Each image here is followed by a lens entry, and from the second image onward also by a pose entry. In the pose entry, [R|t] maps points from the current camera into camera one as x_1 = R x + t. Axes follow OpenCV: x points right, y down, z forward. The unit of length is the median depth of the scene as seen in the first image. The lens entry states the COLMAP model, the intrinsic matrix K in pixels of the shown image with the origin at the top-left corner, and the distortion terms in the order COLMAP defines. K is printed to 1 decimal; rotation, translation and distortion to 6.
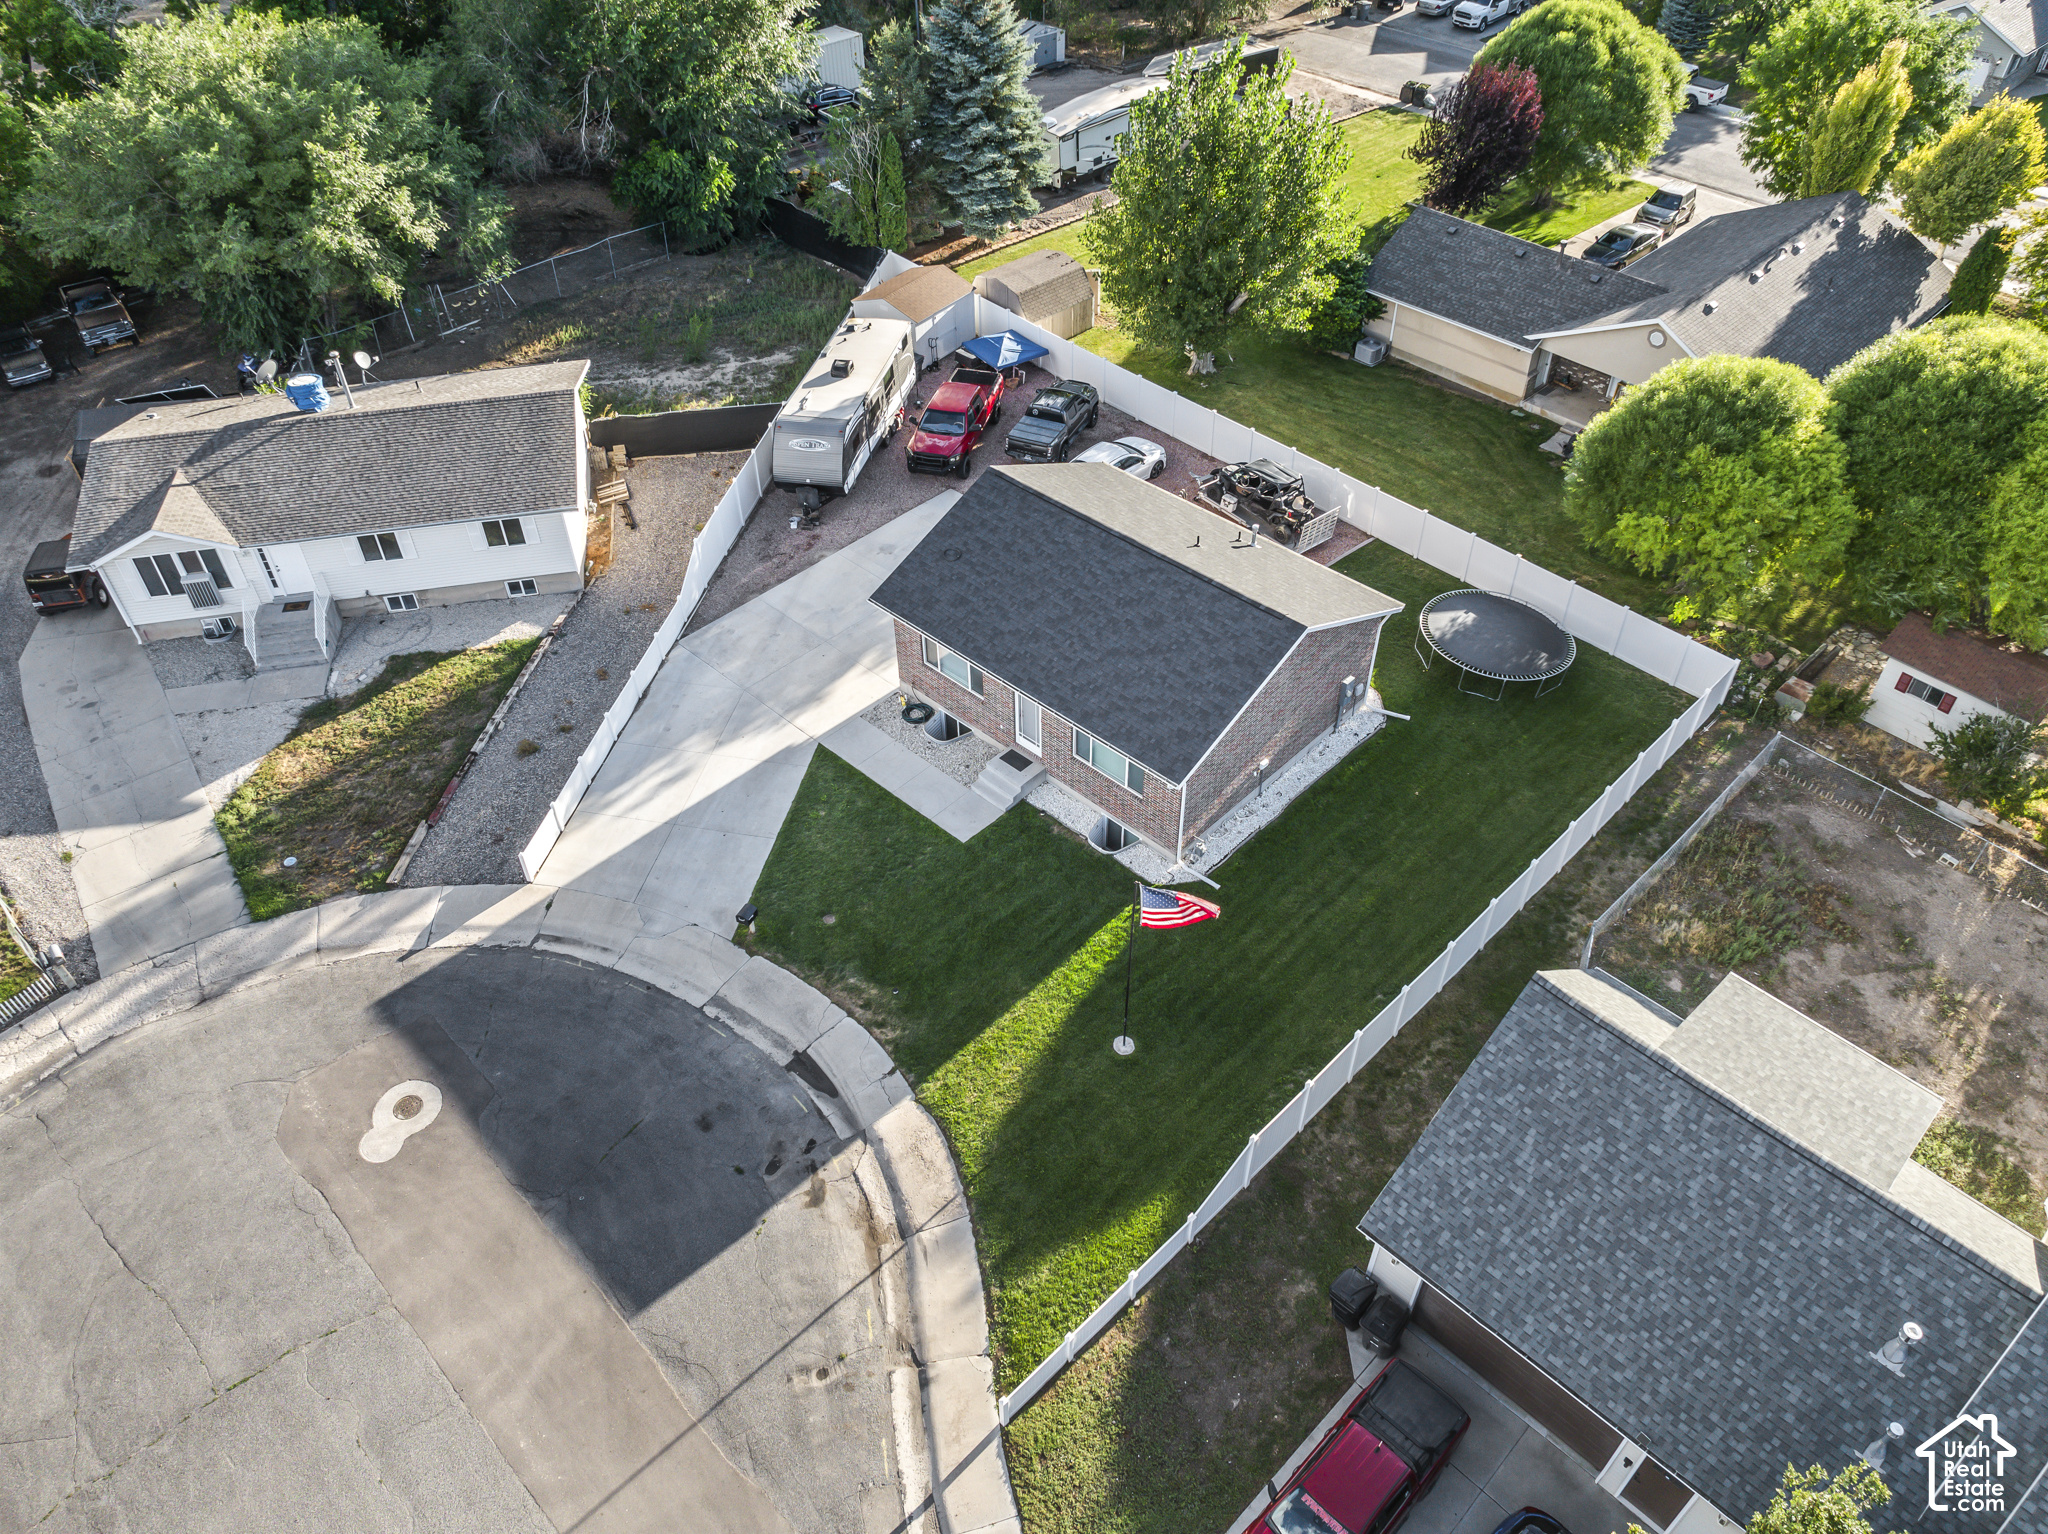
lens RADIAL K [[1440.6, 0, 1034.8], [0, 1440.6, 757.1], [0, 0, 1]] dist [-0.041218, 0.007472]
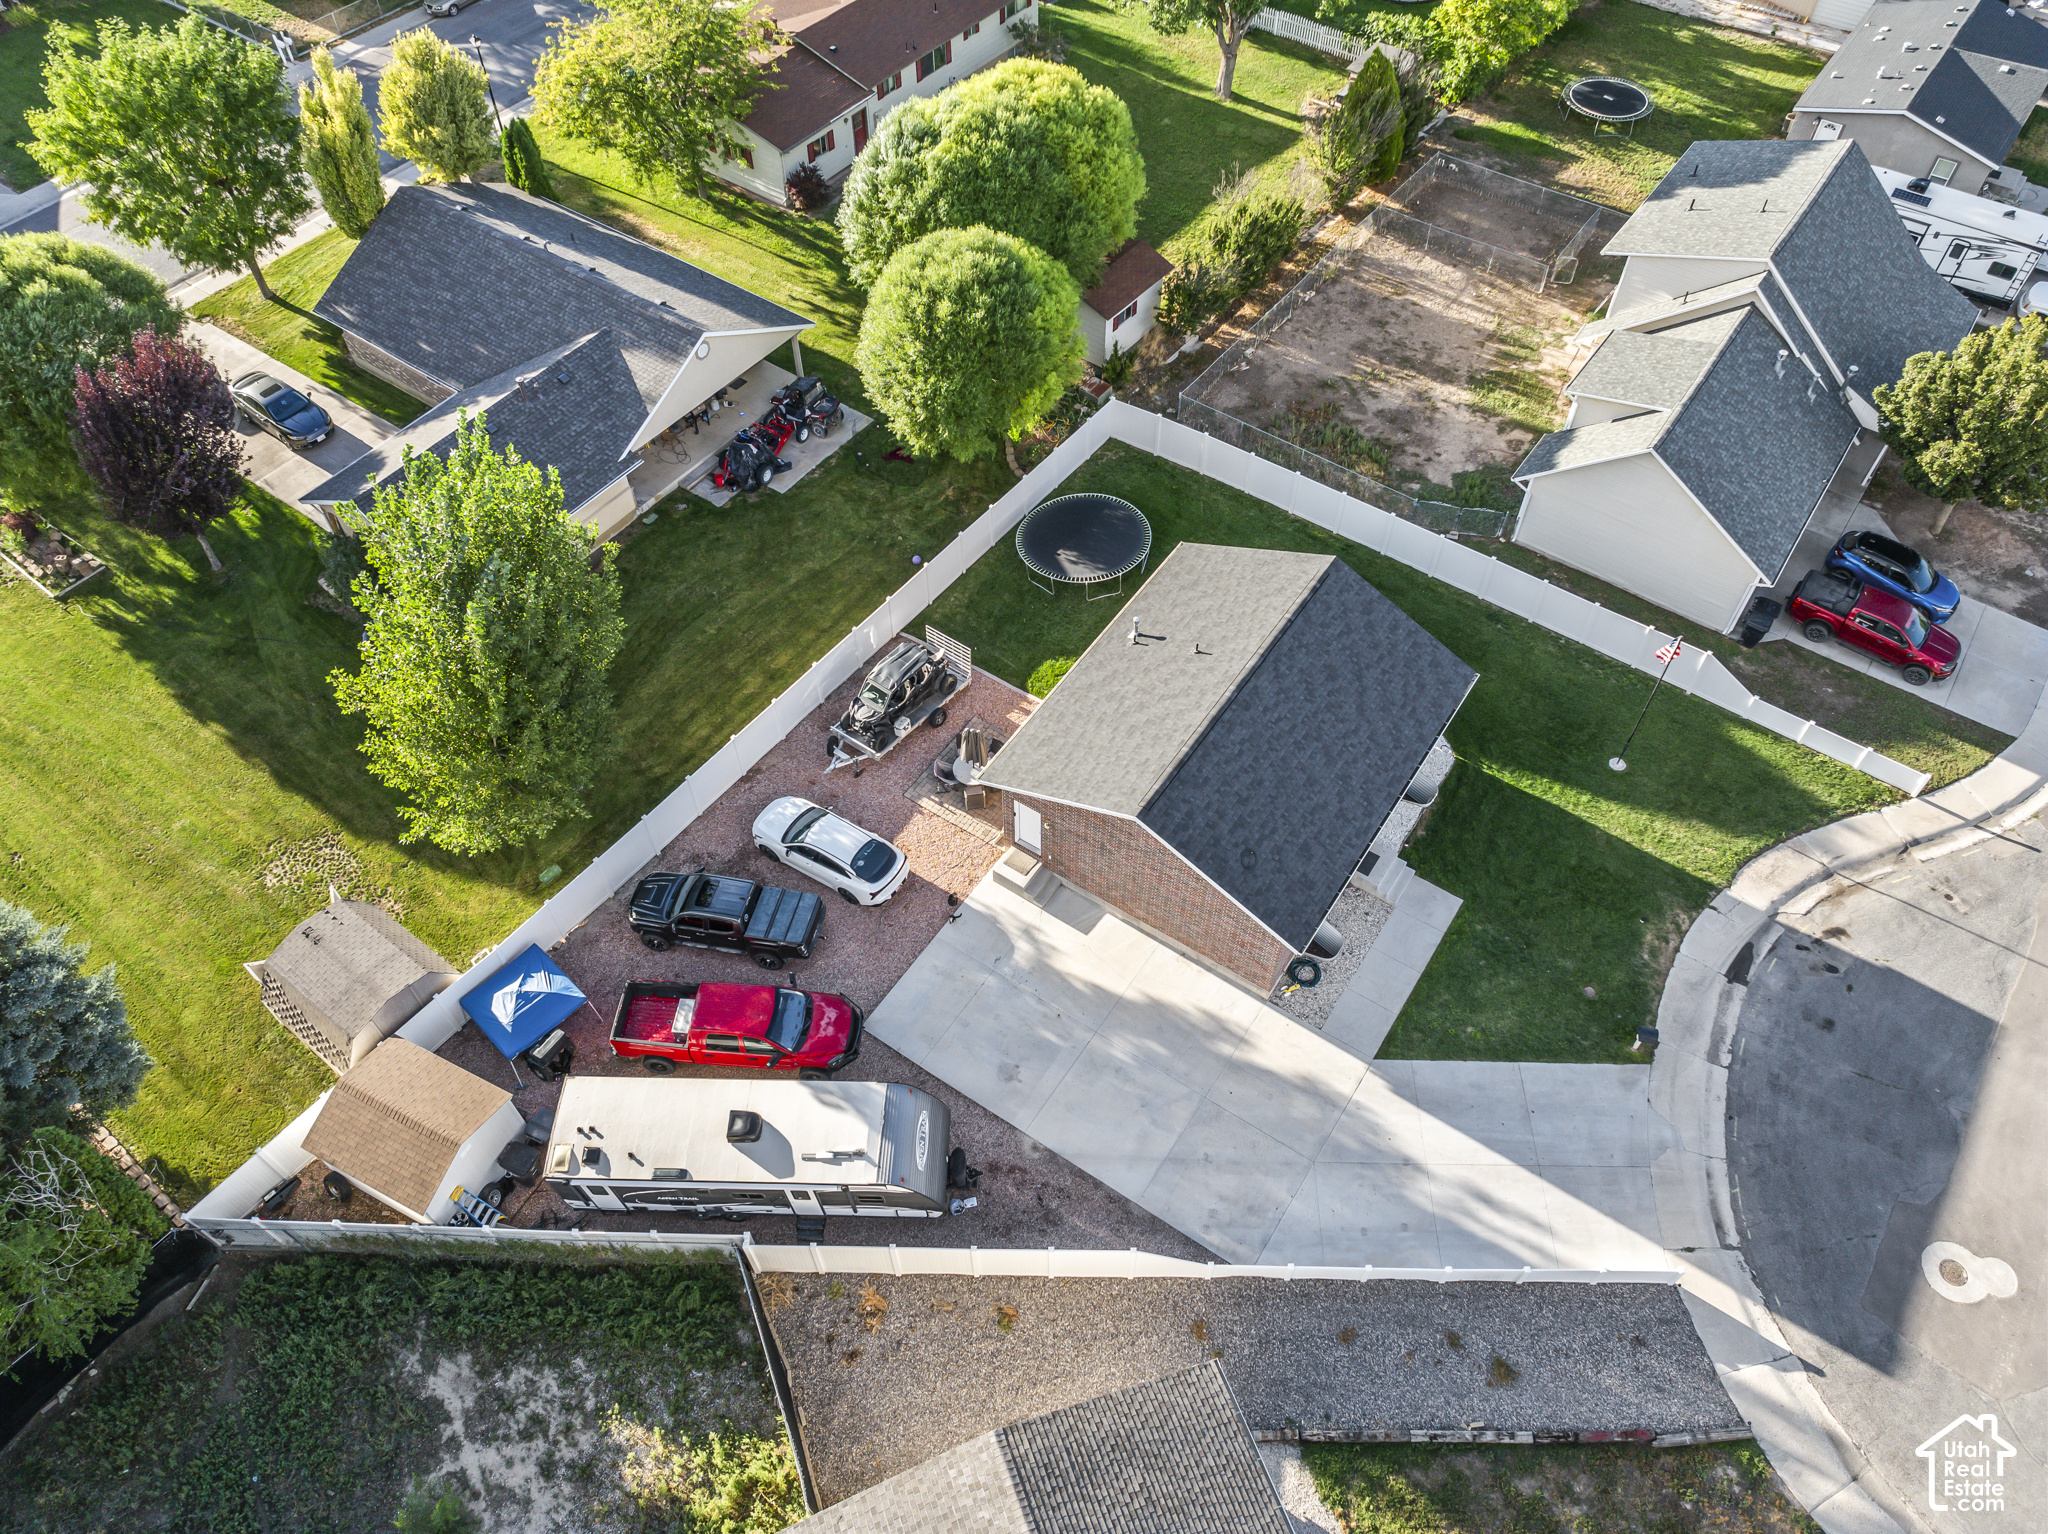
lens RADIAL K [[1440.6, 0, 1034.8], [0, 1440.6, 757.1], [0, 0, 1]] dist [-0.041218, 0.007472]
pose [[-0.168011, -0.770207, 0.615268, -0.584435], [0.671201, 0.367738, 0.643628, -0.902805], [-0.721984, 0.521105, 0.455180, 0.699466]]
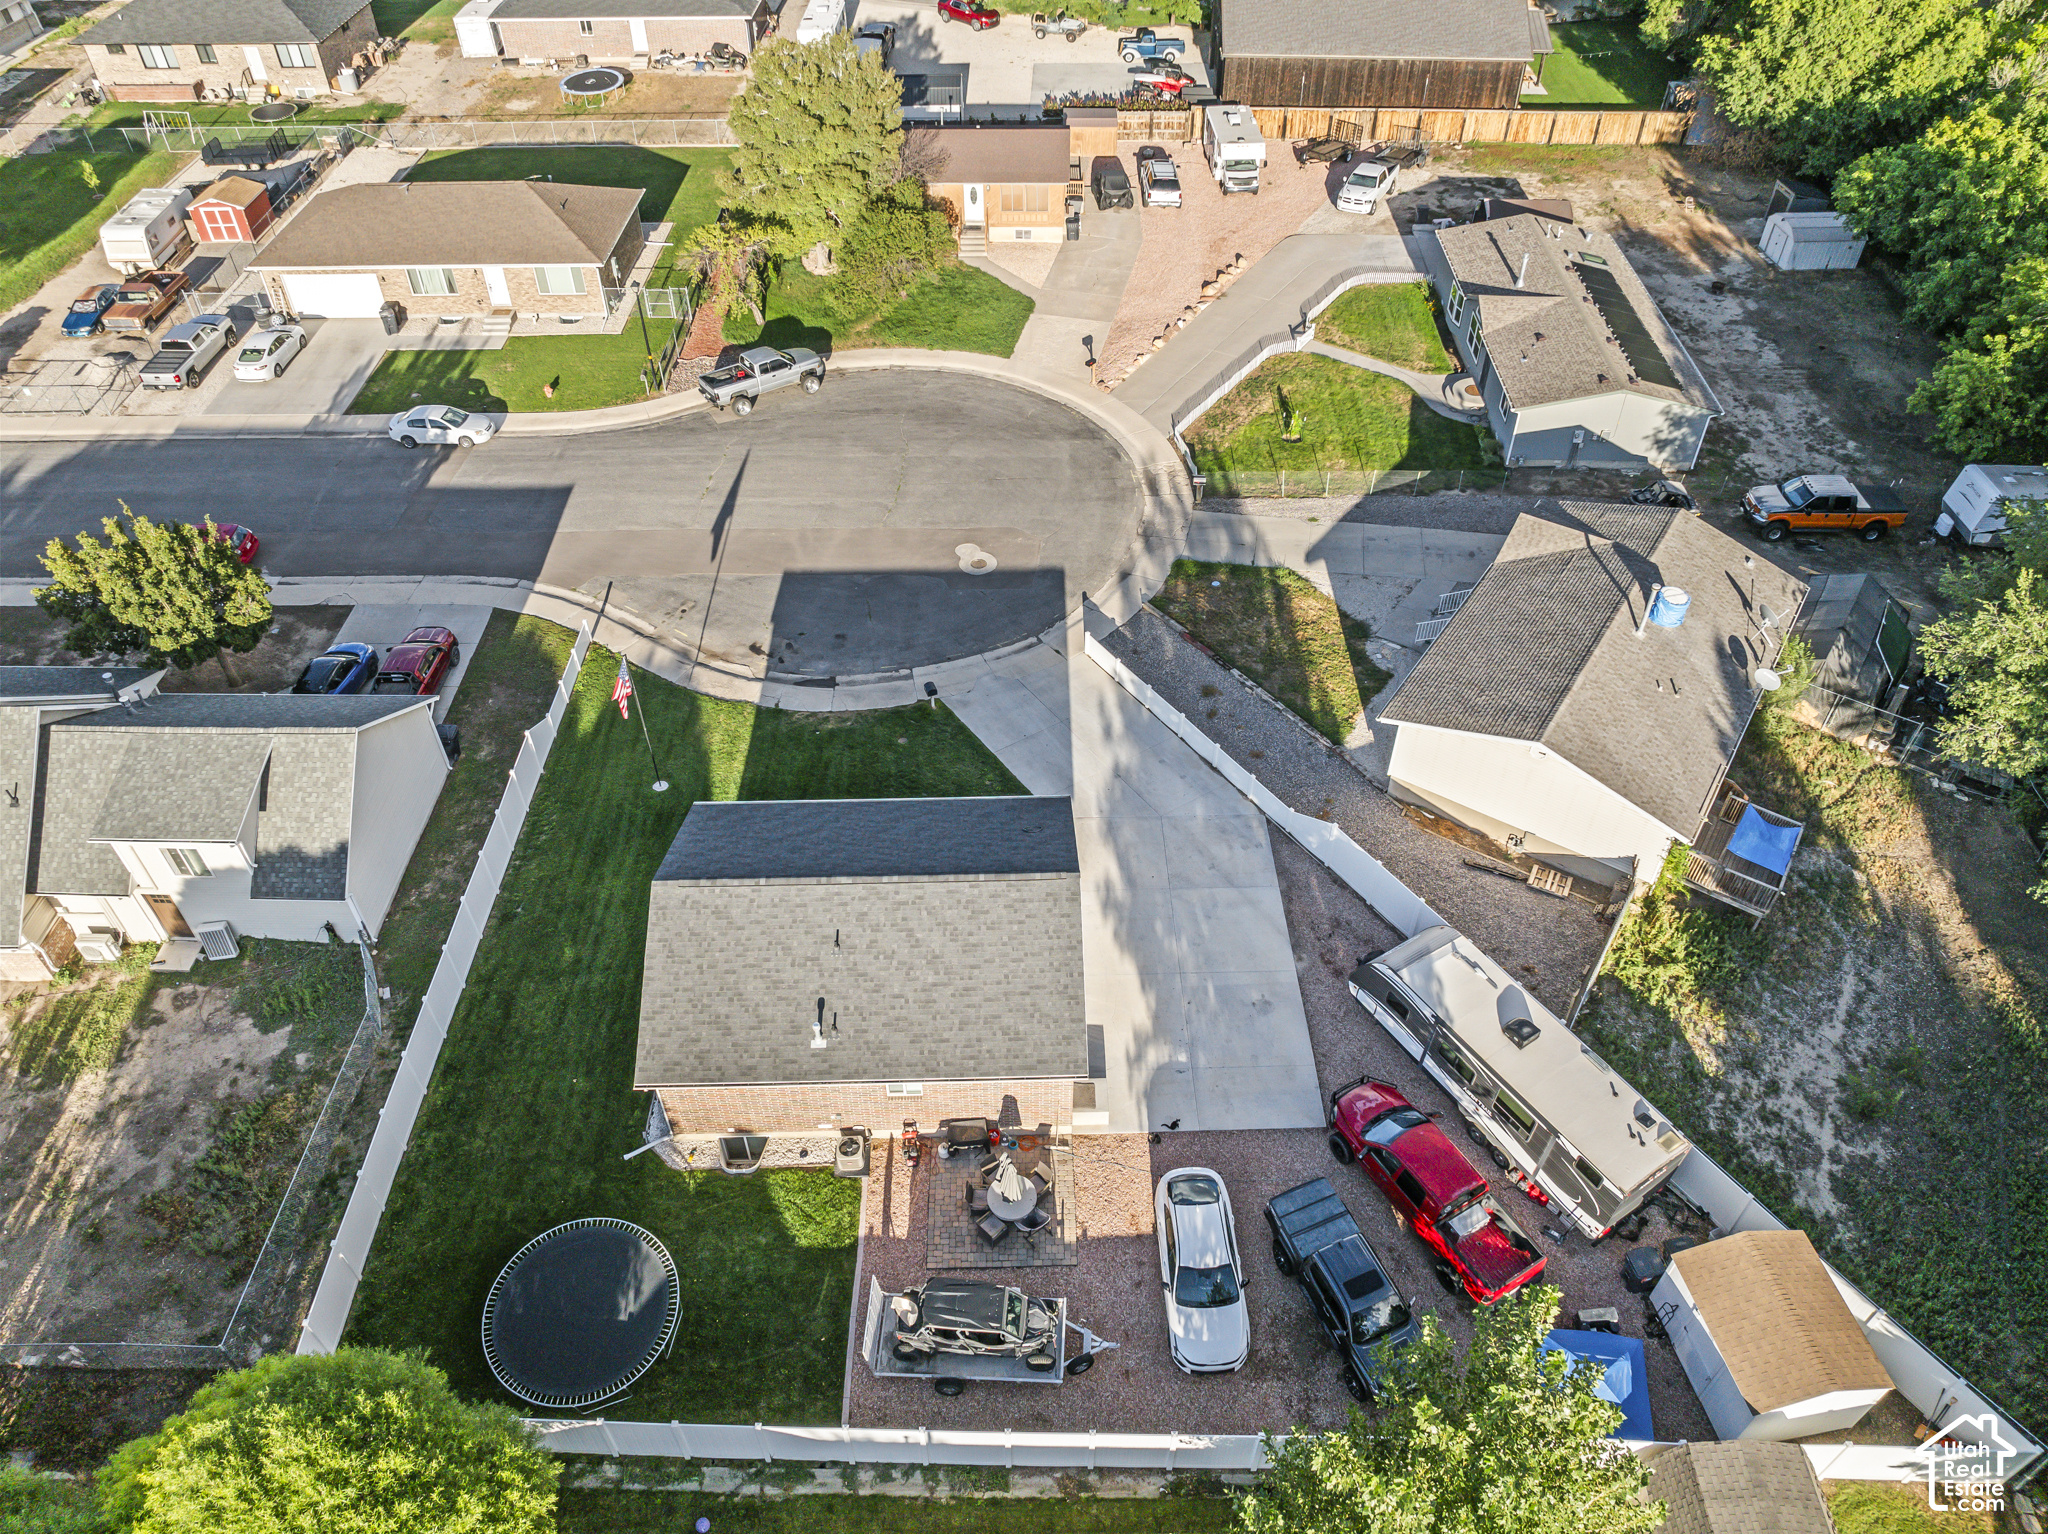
lens RADIAL K [[1430.7, 0, 1034.3], [0, 1430.7, 764.3], [0, 0, 1]] dist [-0.031643, 0.003598]
pose [[-0.710597, 0.493613, -0.501396, 0.450368], [-0.466848, 0.202378, 0.860870, -1.085751], [0.526408, 0.845807, 0.086633, 0.941282]]
